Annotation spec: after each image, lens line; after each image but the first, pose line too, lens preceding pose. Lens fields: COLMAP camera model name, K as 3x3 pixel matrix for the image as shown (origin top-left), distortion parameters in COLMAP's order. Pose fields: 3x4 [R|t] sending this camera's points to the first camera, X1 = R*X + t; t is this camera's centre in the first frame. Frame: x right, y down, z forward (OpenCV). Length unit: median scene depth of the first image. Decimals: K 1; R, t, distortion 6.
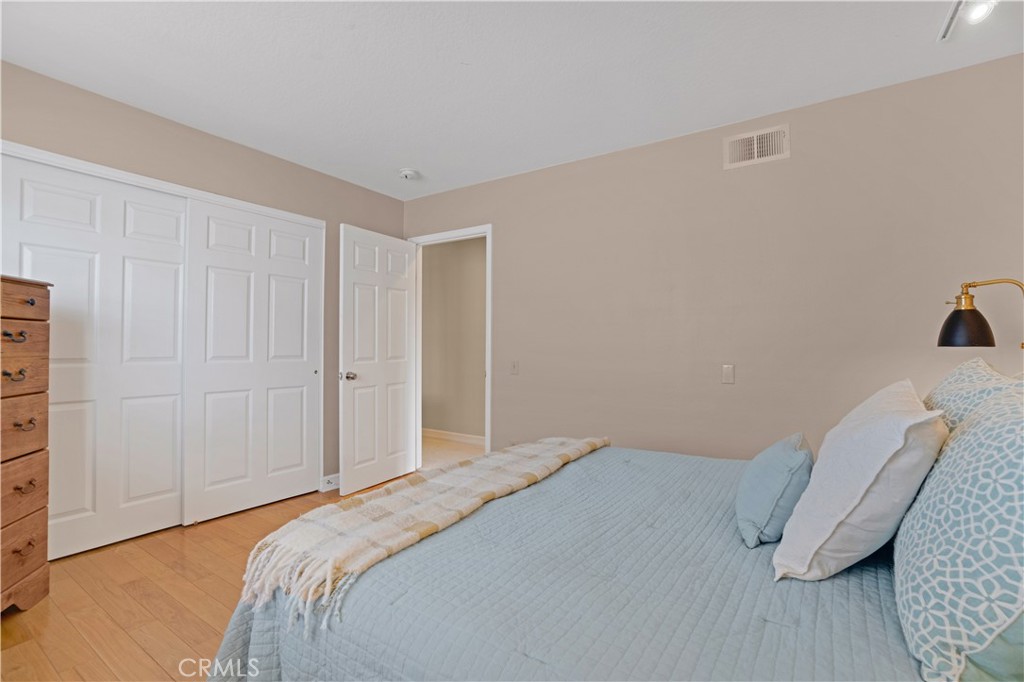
lens RADIAL K [[477.4, 0, 510.8], [0, 477.4, 337.8], [0, 0, 1]] dist [0.002663, 0.001698]
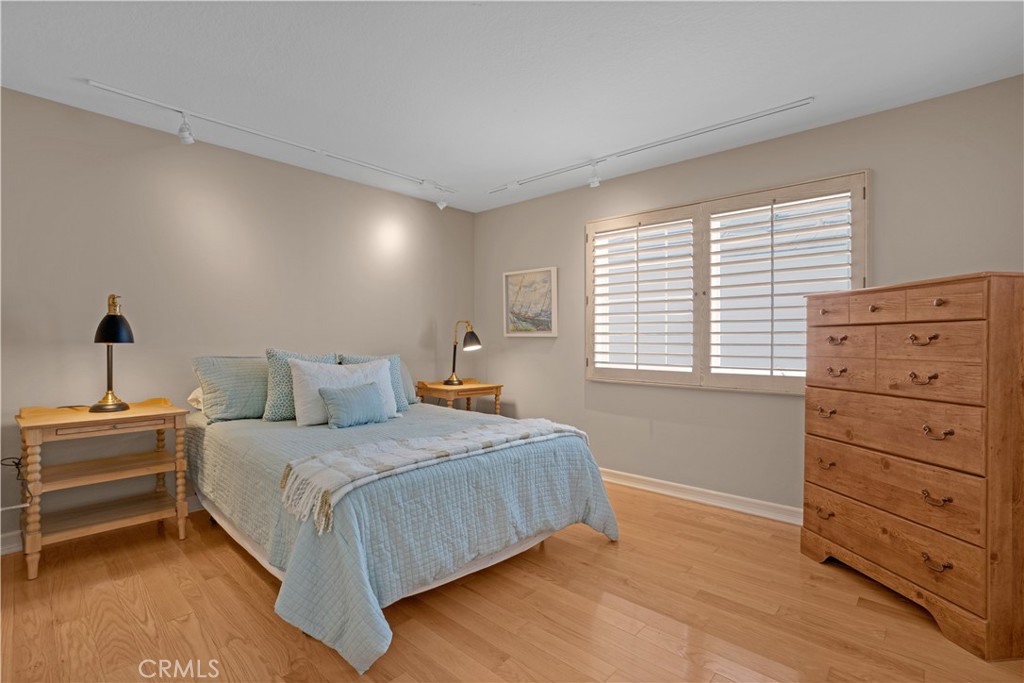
lens RADIAL K [[495.1, 0, 511.5], [0, 495.1, 341.3], [0, 0, 1]] dist [0.003851, 0.001348]
pose [[-0.986463, -0.006579, 0.163855, -0.271269], [-0.008719, 0.999886, -0.012348, 0.015677], [-0.163755, -0.013609, -0.986407, 1.653059]]
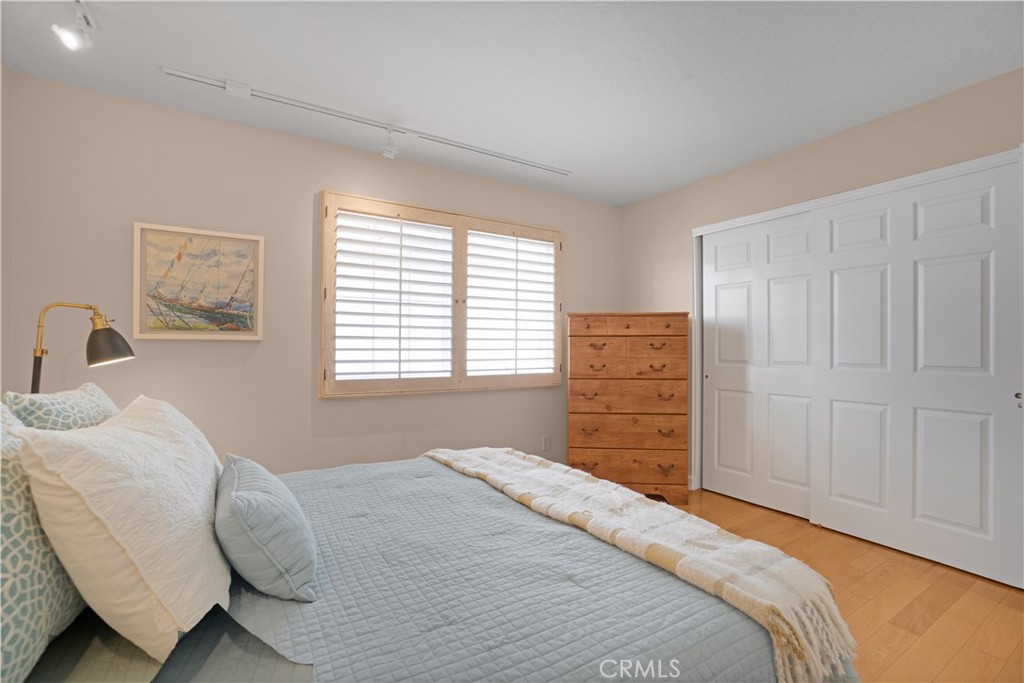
lens RADIAL K [[477.4, 0, 513.3], [0, 477.4, 347.0], [0, 0, 1]] dist [0.002663, 0.001698]
pose [[-0.409142, -0.004594, -0.912459, 0.620968], [0.011110, 0.999888, -0.010016, 0.010426], [0.912403, -0.014236, -0.409045, 0.945507]]
